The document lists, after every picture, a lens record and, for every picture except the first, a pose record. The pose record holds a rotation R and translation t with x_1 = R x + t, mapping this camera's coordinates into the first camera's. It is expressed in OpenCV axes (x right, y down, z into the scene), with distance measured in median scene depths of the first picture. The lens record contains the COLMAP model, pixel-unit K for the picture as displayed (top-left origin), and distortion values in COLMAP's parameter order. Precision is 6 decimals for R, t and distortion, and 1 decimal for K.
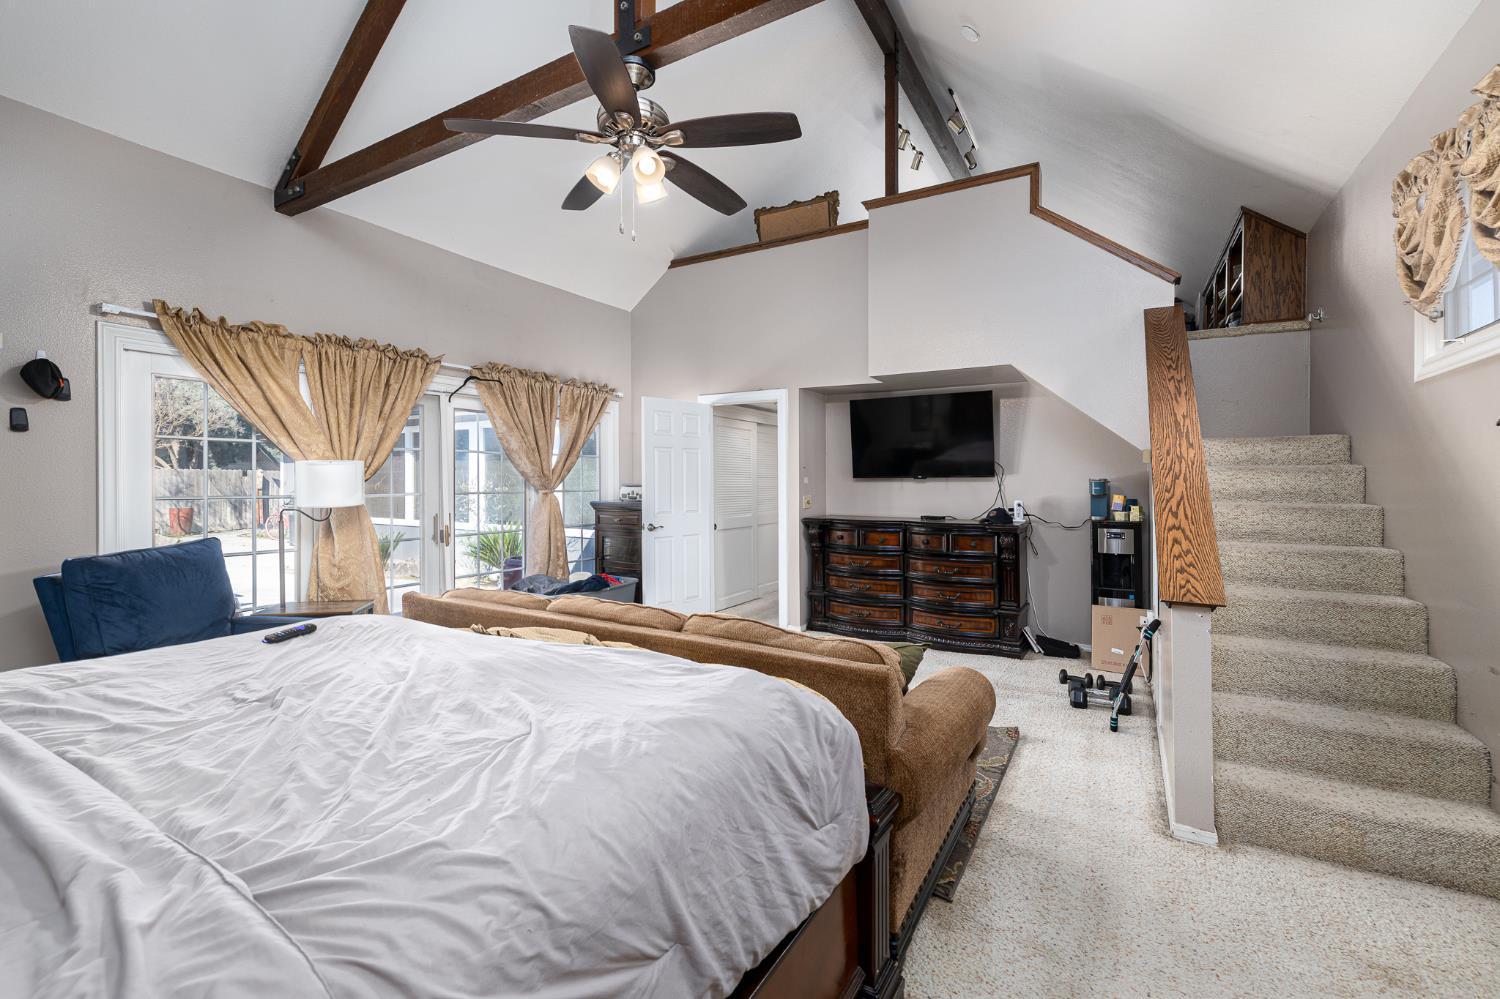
lens RADIAL K [[632.0, 0, 749.9], [0, 632.0, 485.1], [0, 0, 1]] dist [0.003247, 0.000498]
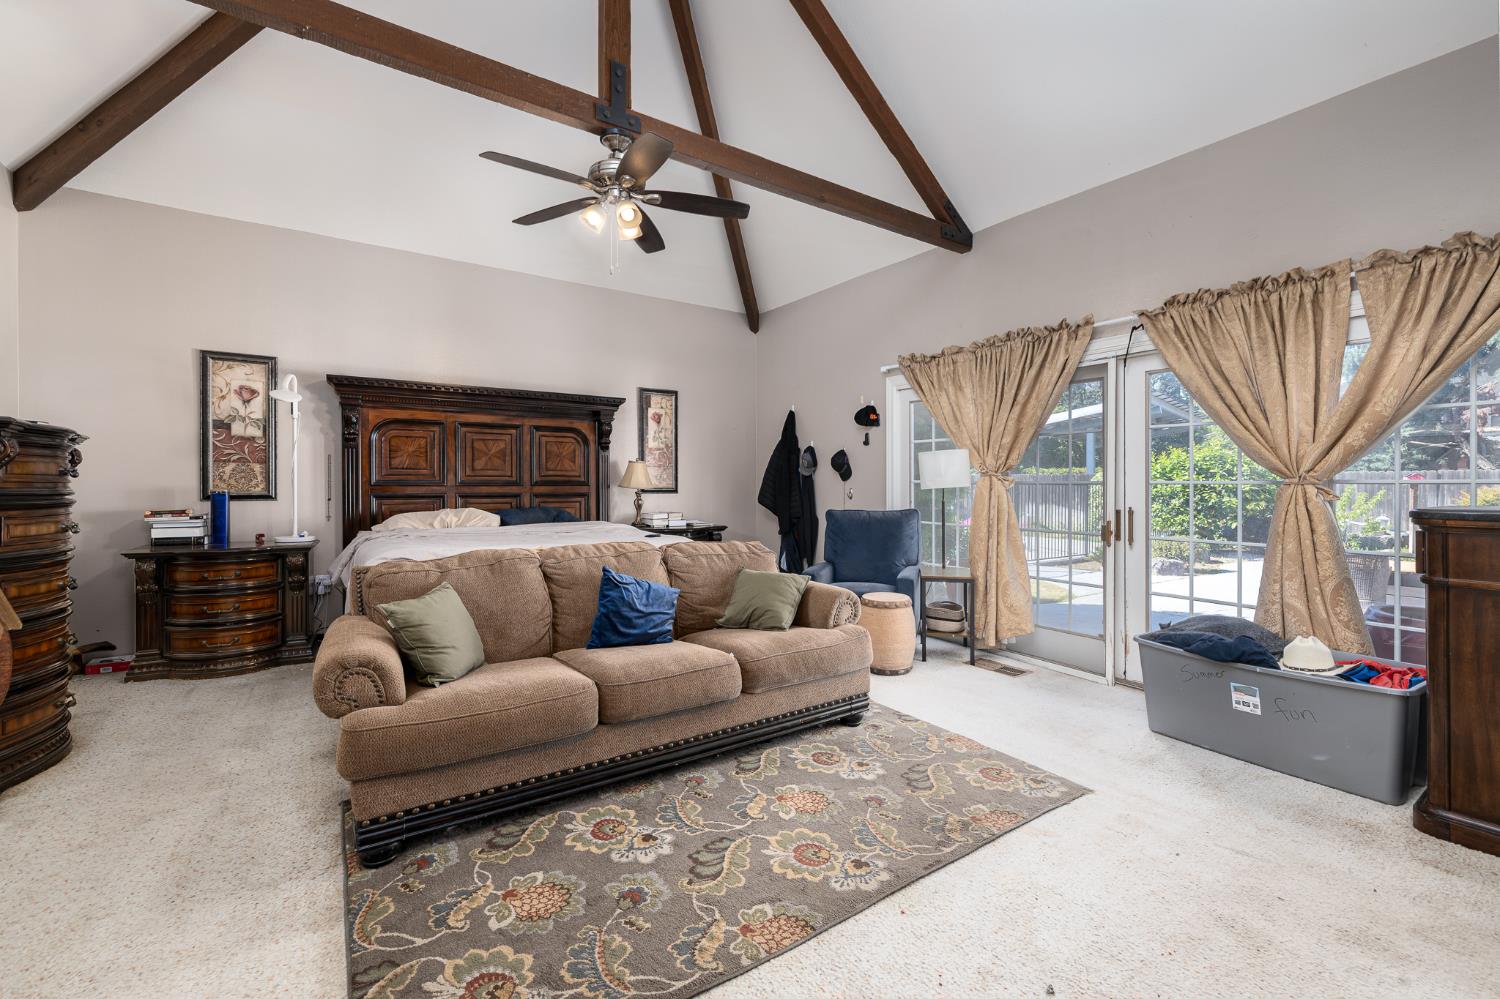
lens RADIAL K [[632.0, 0, 747.1], [0, 632.0, 484.6], [0, 0, 1]] dist [0.003247, 0.000498]
pose [[-0.428199, -0.002453, -0.903681, 0.413046], [-0.014629, 0.999884, 0.004217, 0.019202], [0.903566, 0.015026, -0.428186, 0.849666]]
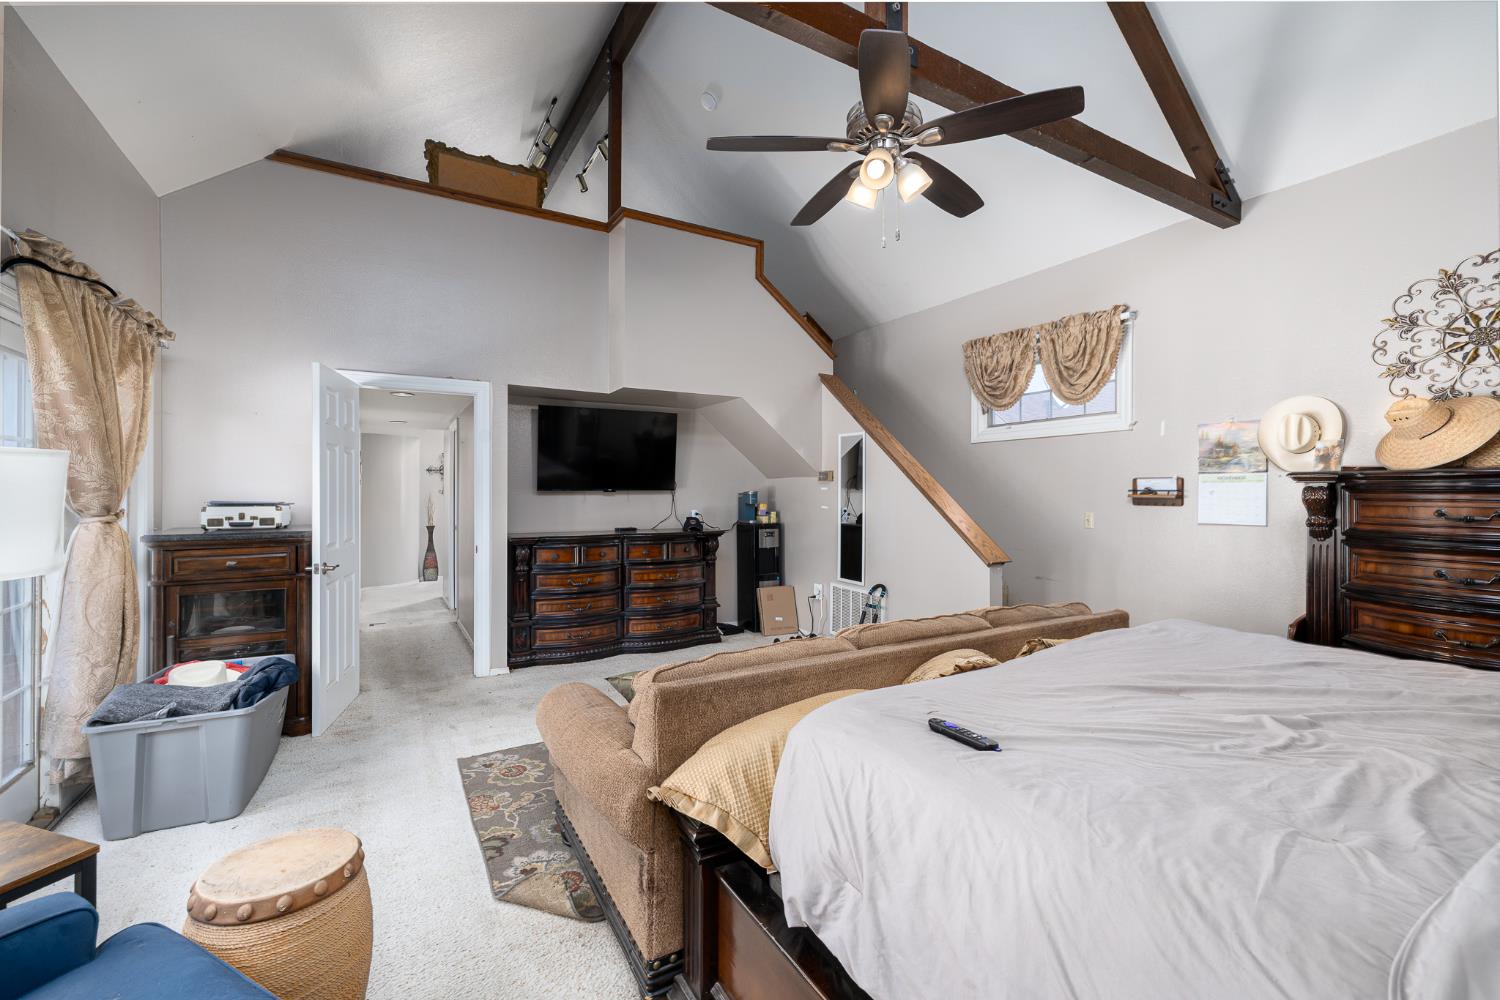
lens RADIAL K [[632.0, 0, 748.9], [0, 632.0, 495.3], [0, 0, 1]] dist [0.003247, 0.000498]
pose [[0.495511, -0.005294, 0.868585, -0.538209], [0.009970, 0.999950, 0.000406, -0.002608], [-0.868544, 0.008459, 0.495539, 0.330003]]
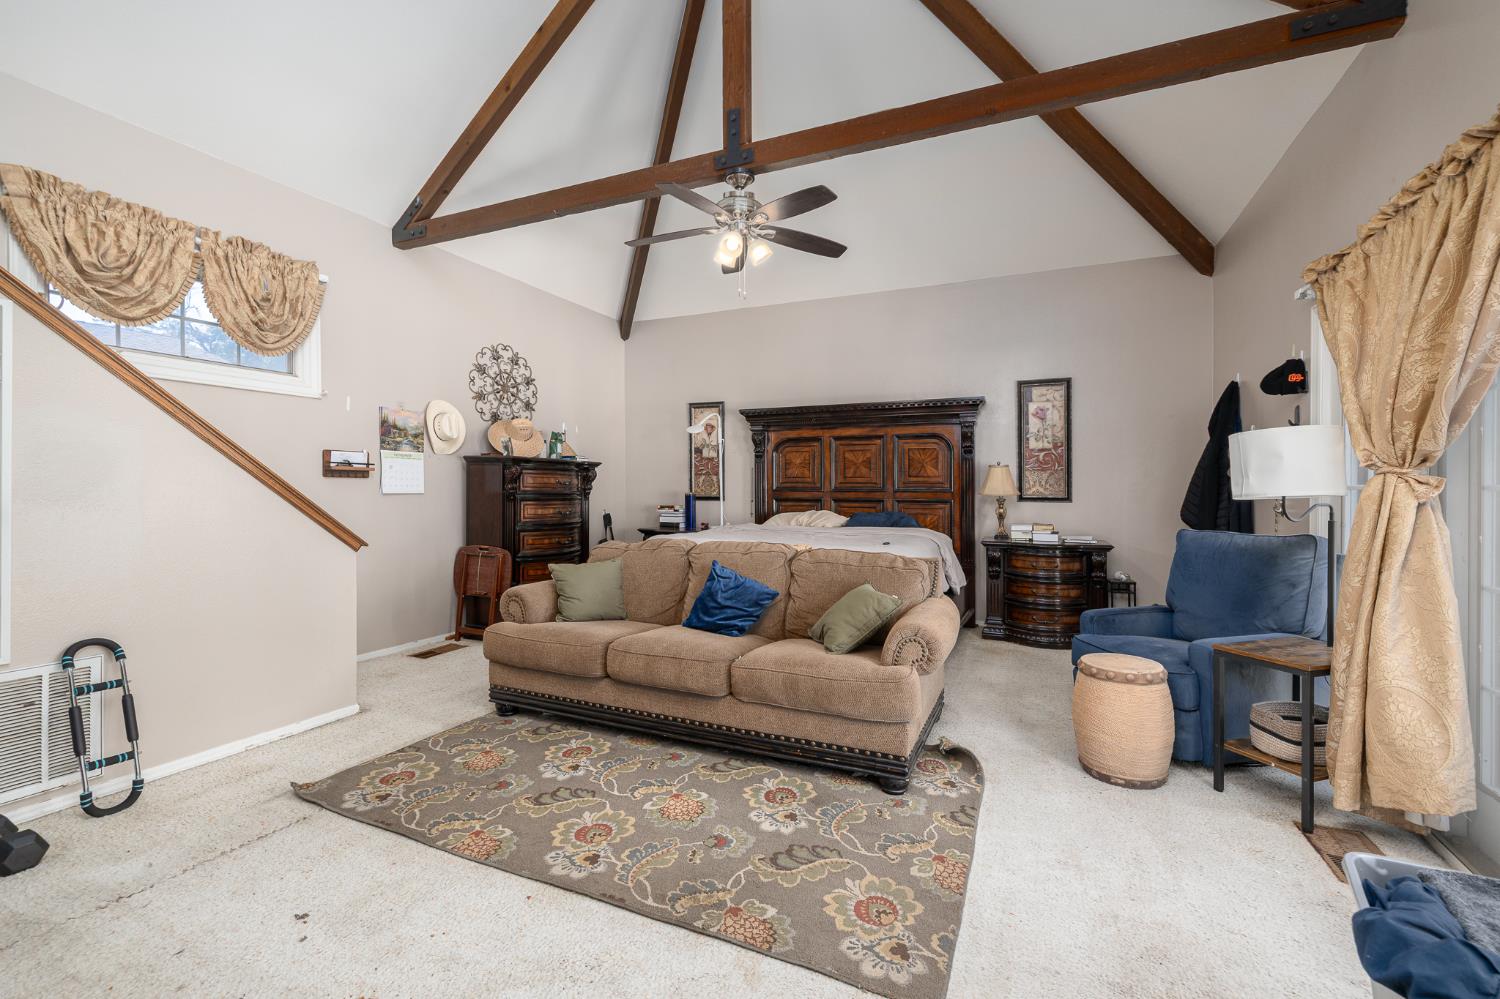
lens RADIAL K [[632.0, 0, 757.9], [0, 632.0, 497.6], [0, 0, 1]] dist [0.003247, 0.000498]
pose [[-0.993688, -0.007431, -0.111935, -0.029492], [-0.010286, 0.999636, 0.024952, 0.015662], [0.111709, 0.025946, -0.993402, 1.151534]]
